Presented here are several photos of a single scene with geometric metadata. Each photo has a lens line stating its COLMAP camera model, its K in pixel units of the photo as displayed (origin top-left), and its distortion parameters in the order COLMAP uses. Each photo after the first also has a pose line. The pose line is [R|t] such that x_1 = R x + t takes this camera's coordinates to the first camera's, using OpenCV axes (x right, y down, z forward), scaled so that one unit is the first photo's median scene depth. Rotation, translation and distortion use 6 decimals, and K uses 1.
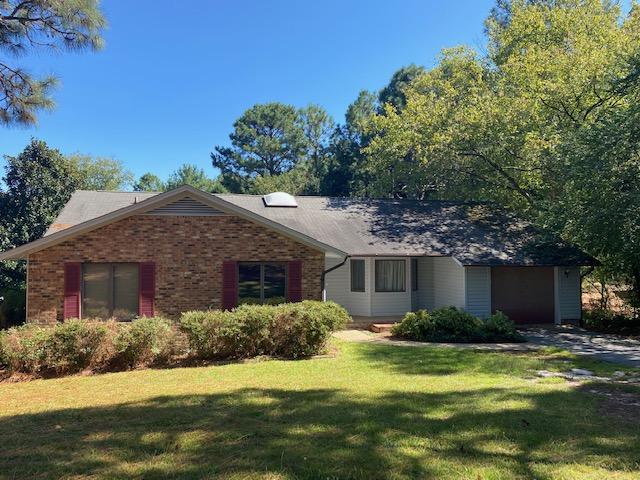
lens RADIAL K [[529.6, 0, 316.6], [0, 529.6, 237.8], [0, 0, 1]] dist [0.039172, -0.007078]
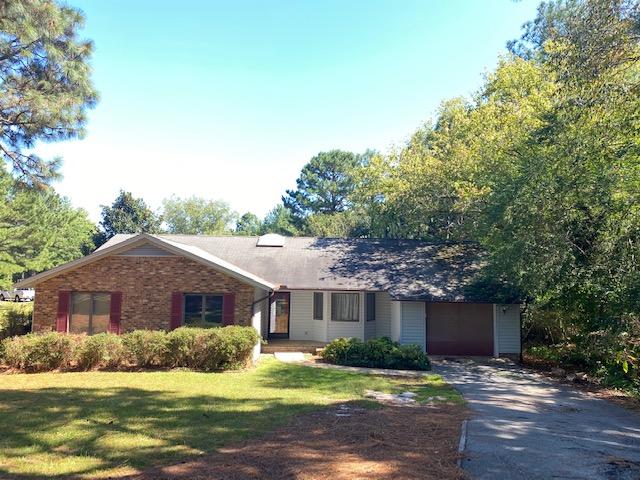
lens RADIAL K [[495.8, 0, 320.0], [0, 495.8, 240.0], [0, 0, 1]] dist [0.053834, -0.079821]
pose [[0.971627, -0.000605, -0.236519, 0.442558], [-0.012137, 0.998552, -0.052411, -0.022308], [0.236208, 0.053795, 0.970212, -0.092563]]
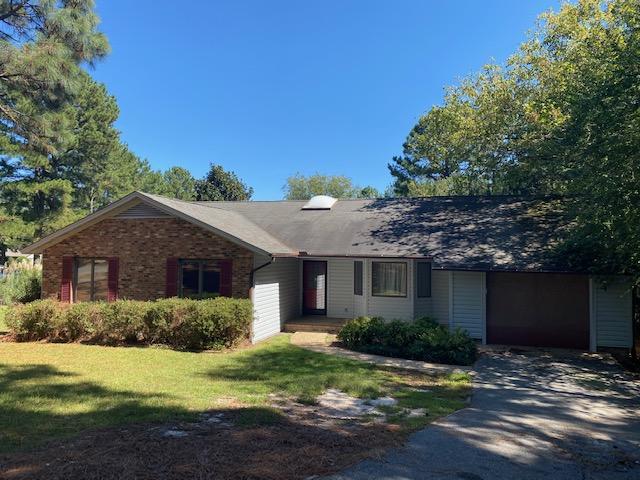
lens RADIAL K [[495.8, 0, 320.0], [0, 495.8, 240.0], [0, 0, 1]] dist [0.053834, -0.079821]
pose [[0.857059, -0.004238, -0.515201, 0.622625], [-0.001764, 0.999936, -0.011159, 0.016695], [0.515215, 0.010472, 0.856997, 0.253657]]
